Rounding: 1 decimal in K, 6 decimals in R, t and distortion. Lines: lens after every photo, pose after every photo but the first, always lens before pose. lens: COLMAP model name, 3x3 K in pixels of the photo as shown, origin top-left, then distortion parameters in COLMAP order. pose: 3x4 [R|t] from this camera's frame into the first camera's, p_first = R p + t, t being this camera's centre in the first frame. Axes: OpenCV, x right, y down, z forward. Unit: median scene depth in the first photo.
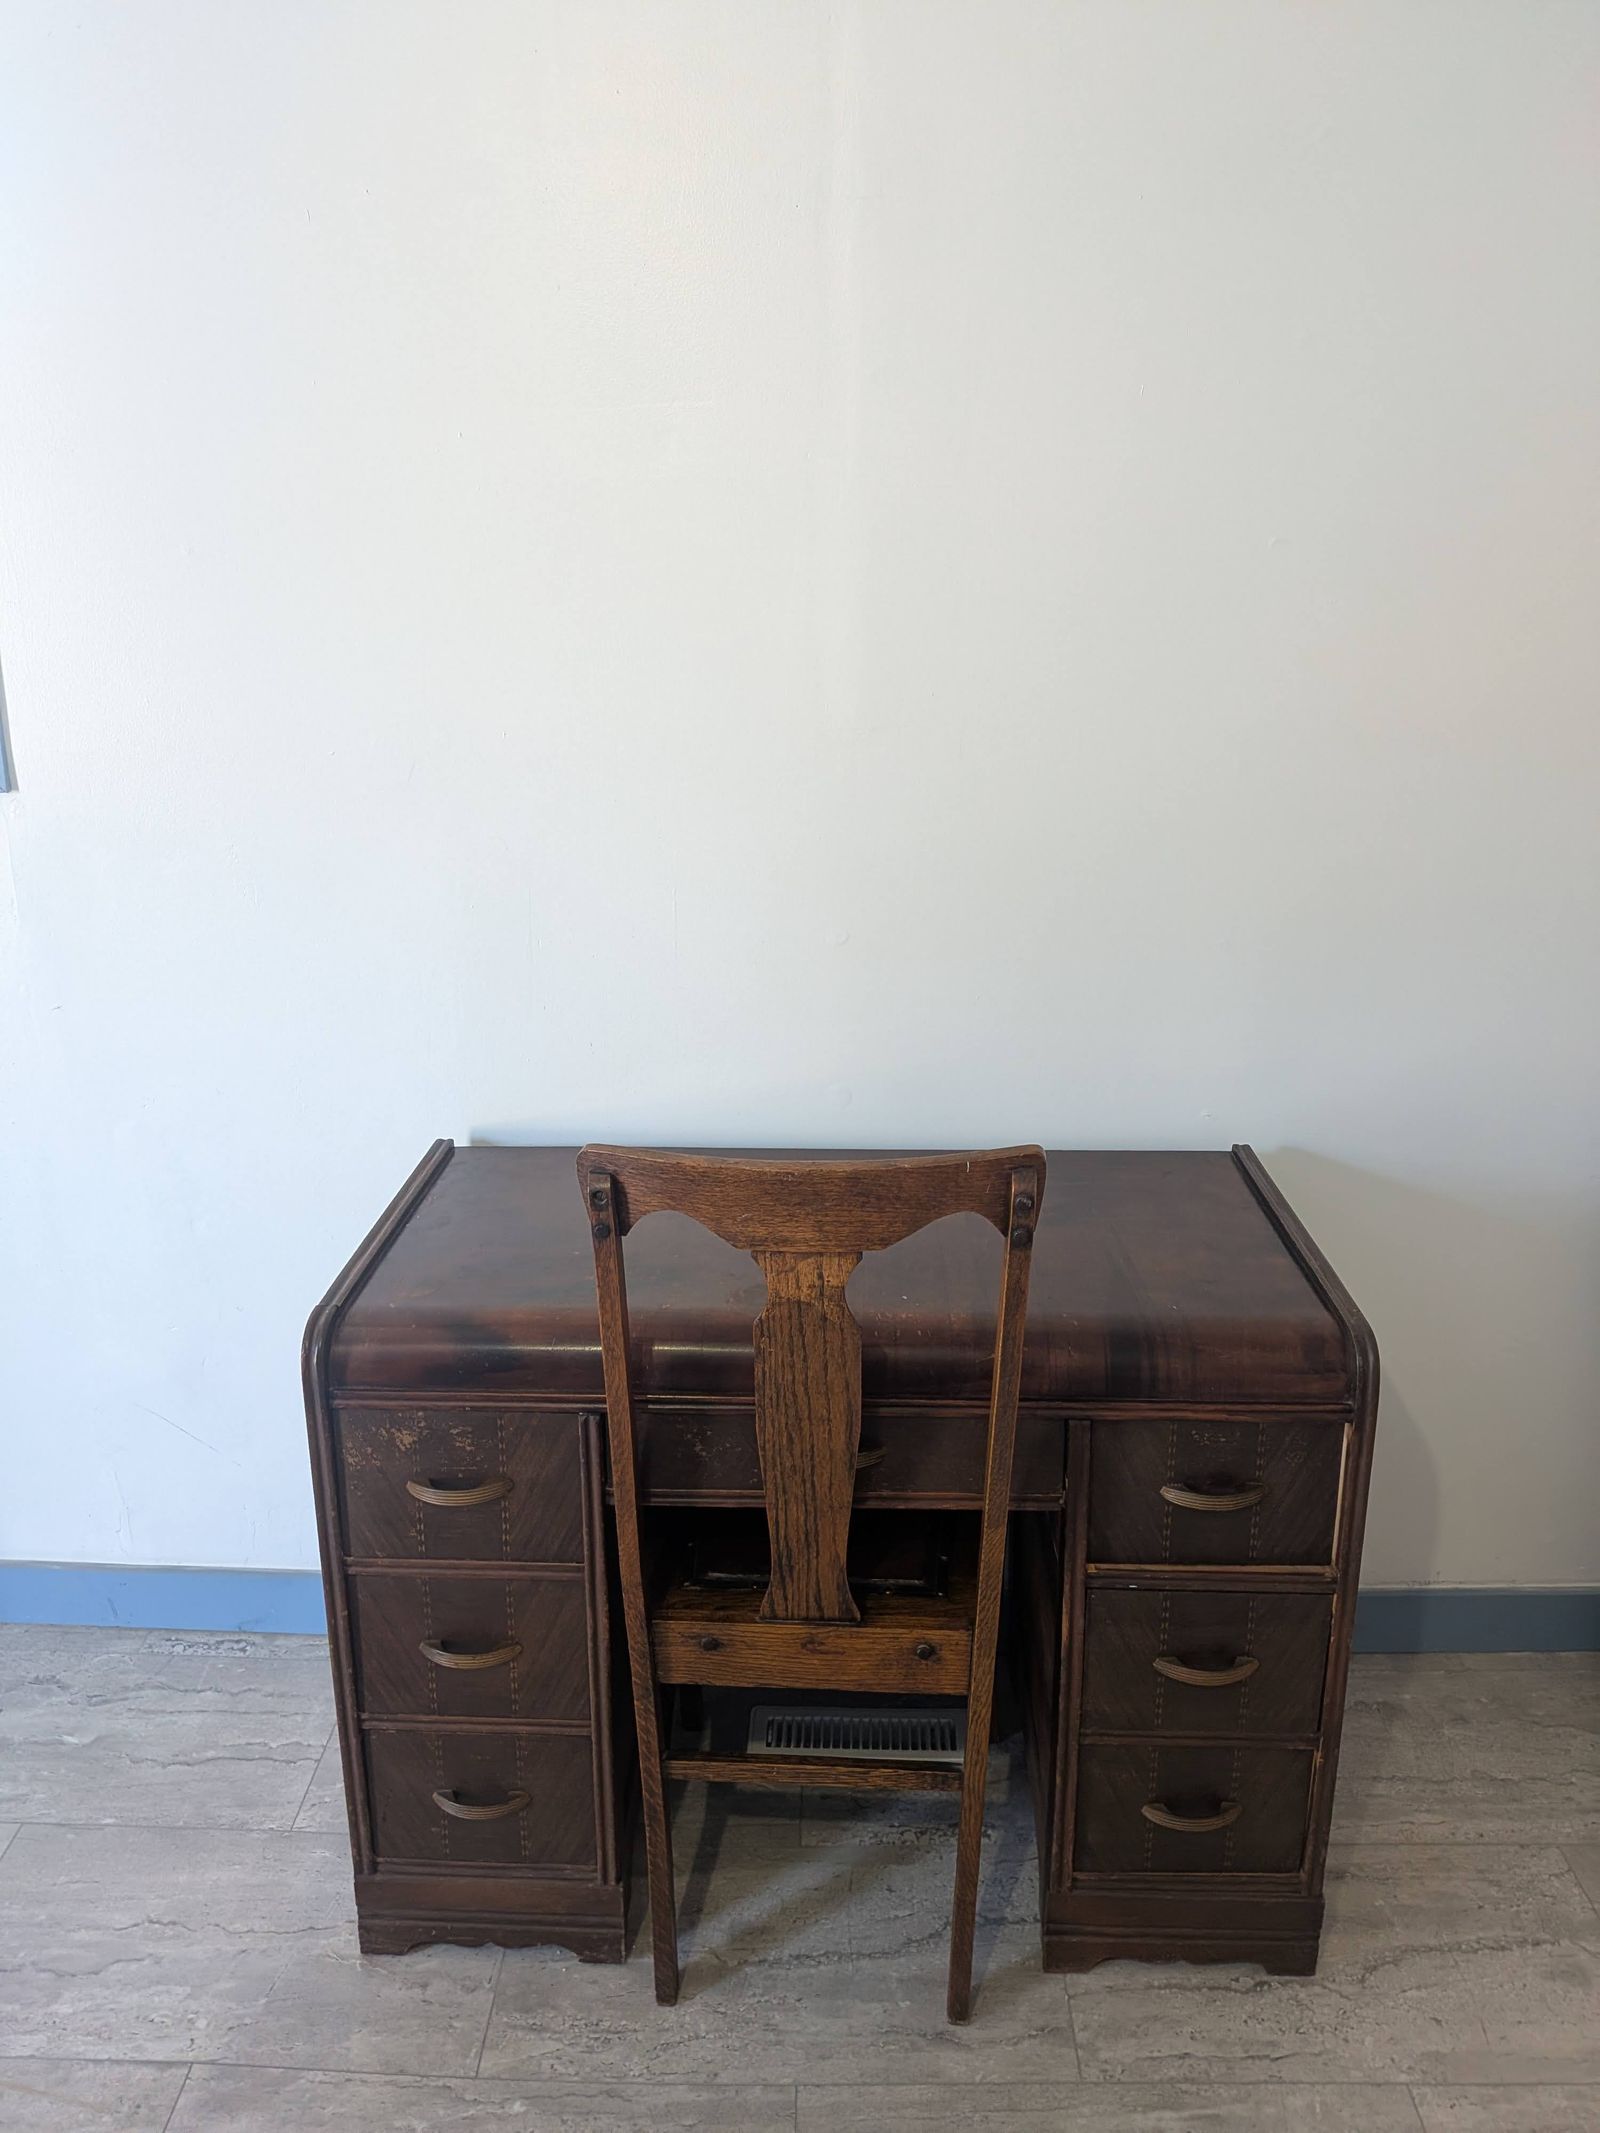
lens RADIAL K [[1532.5, 0, 793.0], [0, 1532.5, 1062.0], [0, 0, 1]] dist [-0.004787, -0.001149]
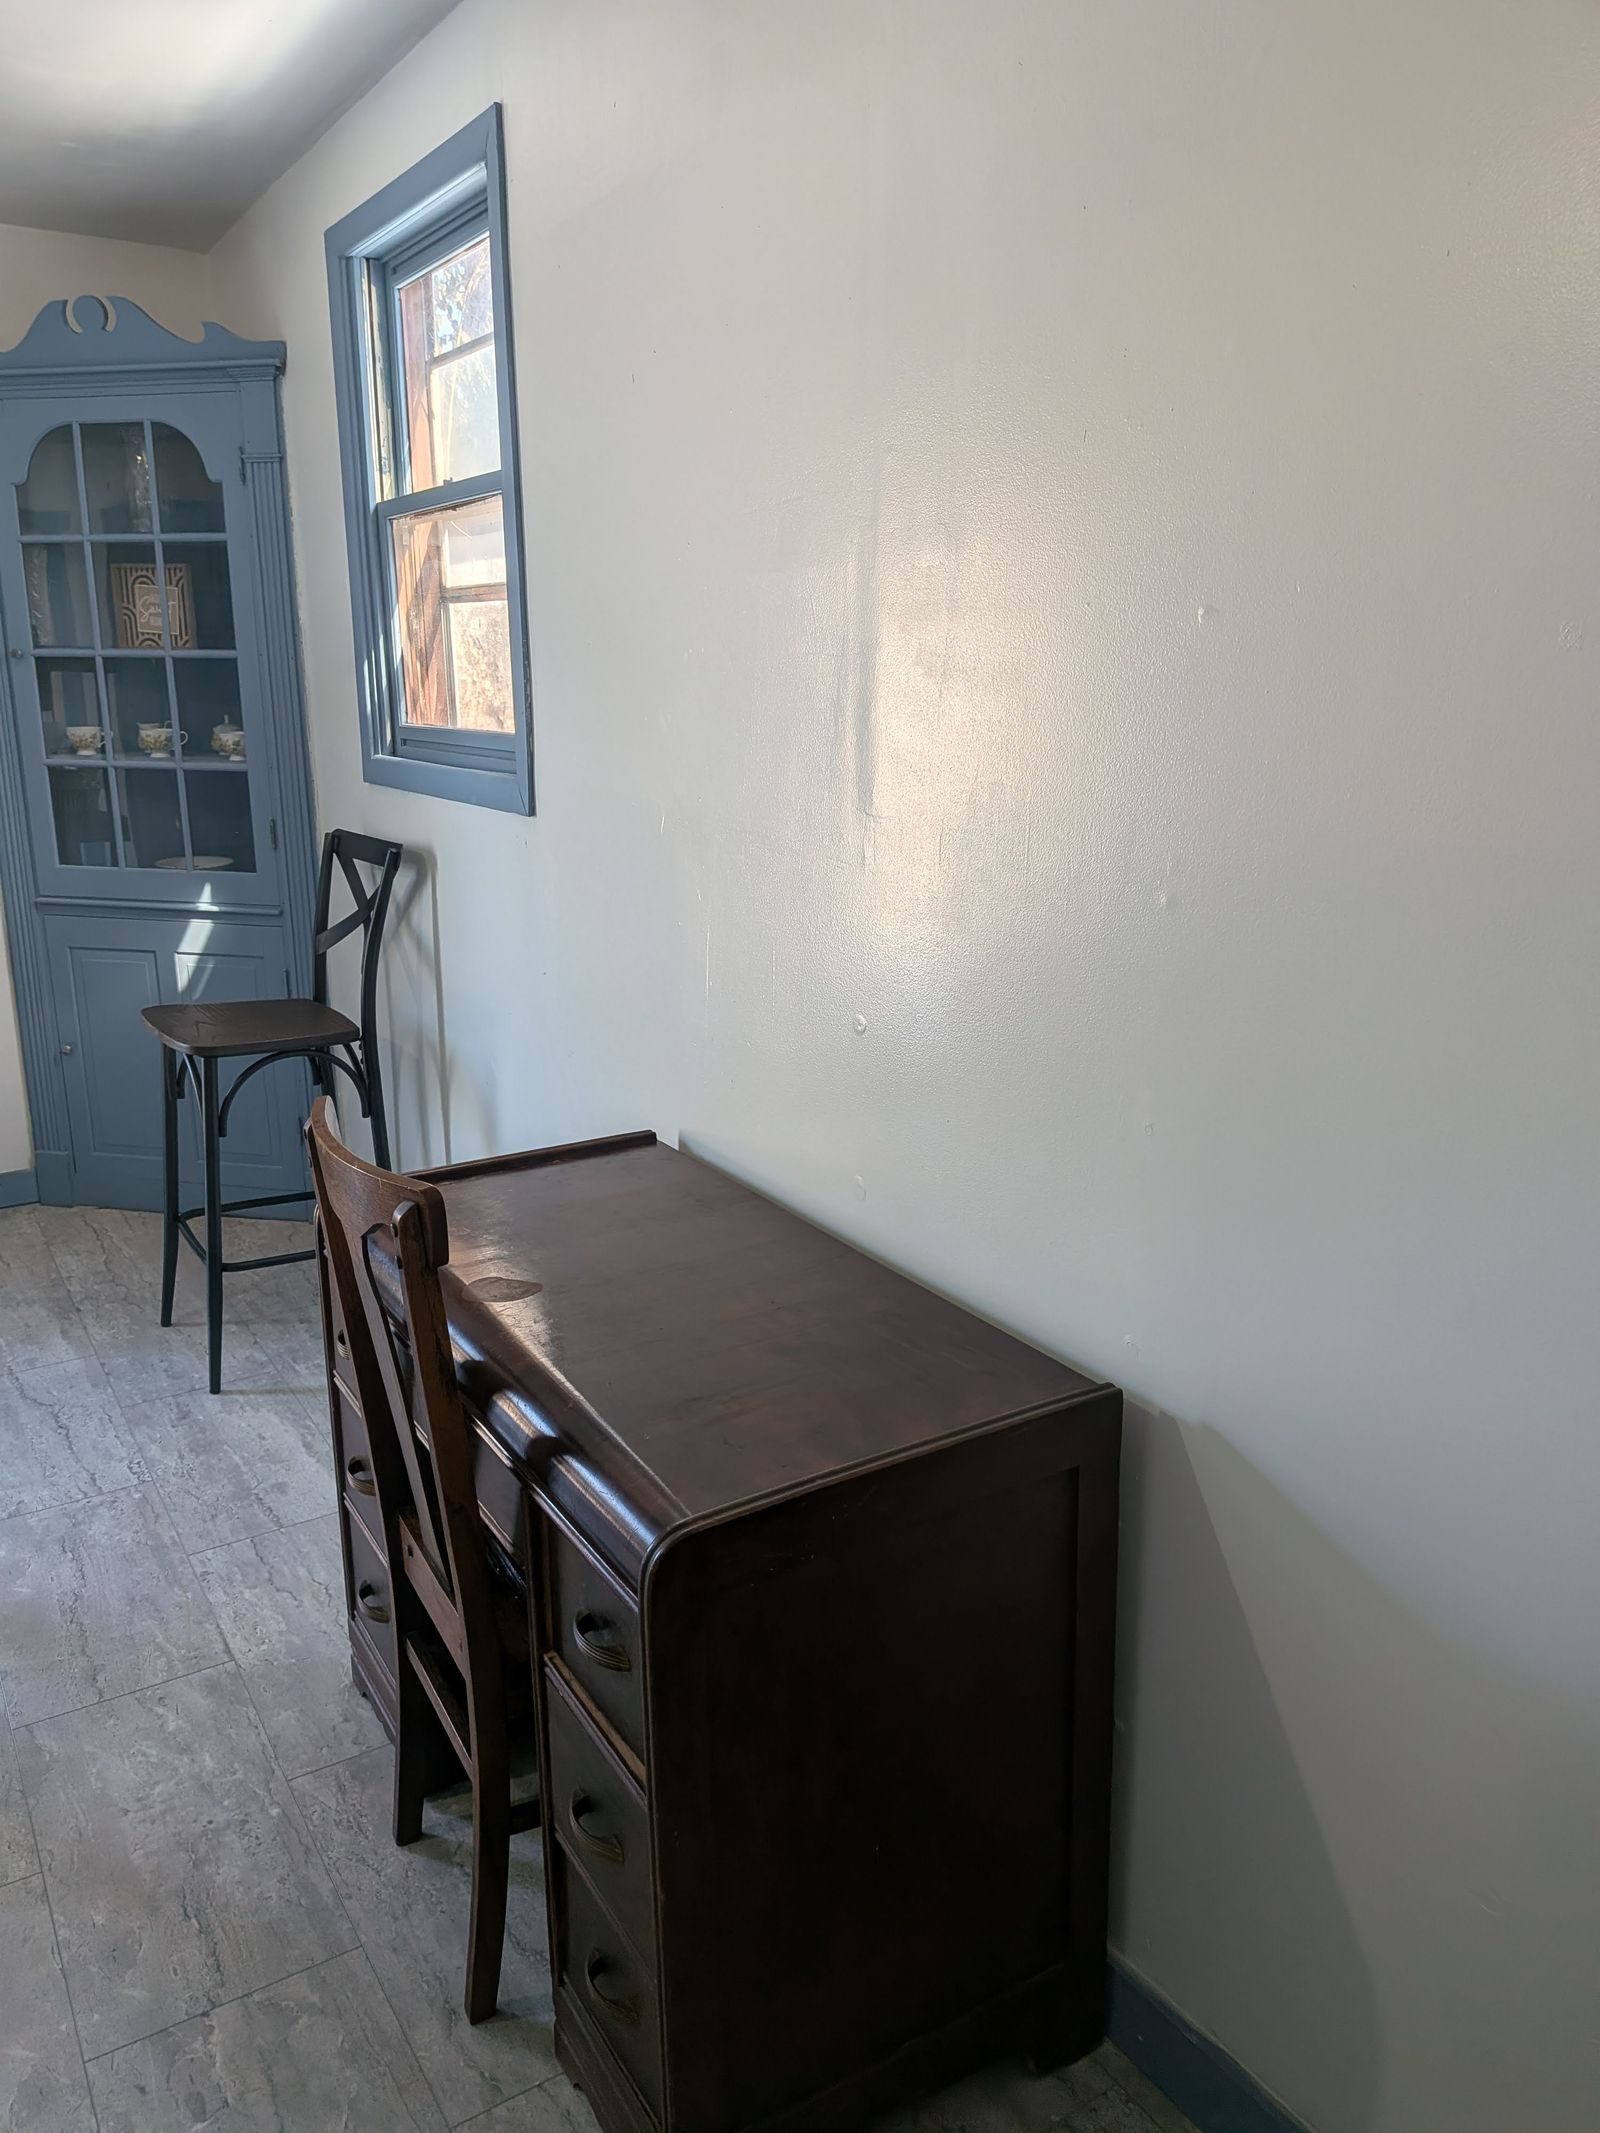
lens RADIAL K [[1532.5, 0, 793.1], [0, 1532.5, 1064.6], [0, 0, 1]] dist [-0.004787, -0.001149]
pose [[0.559056, 0.212965, -0.801313, 0.955931], [-0.261489, 0.962416, 0.073347, -0.144171], [0.786816, 0.168529, 0.593733, 0.445476]]
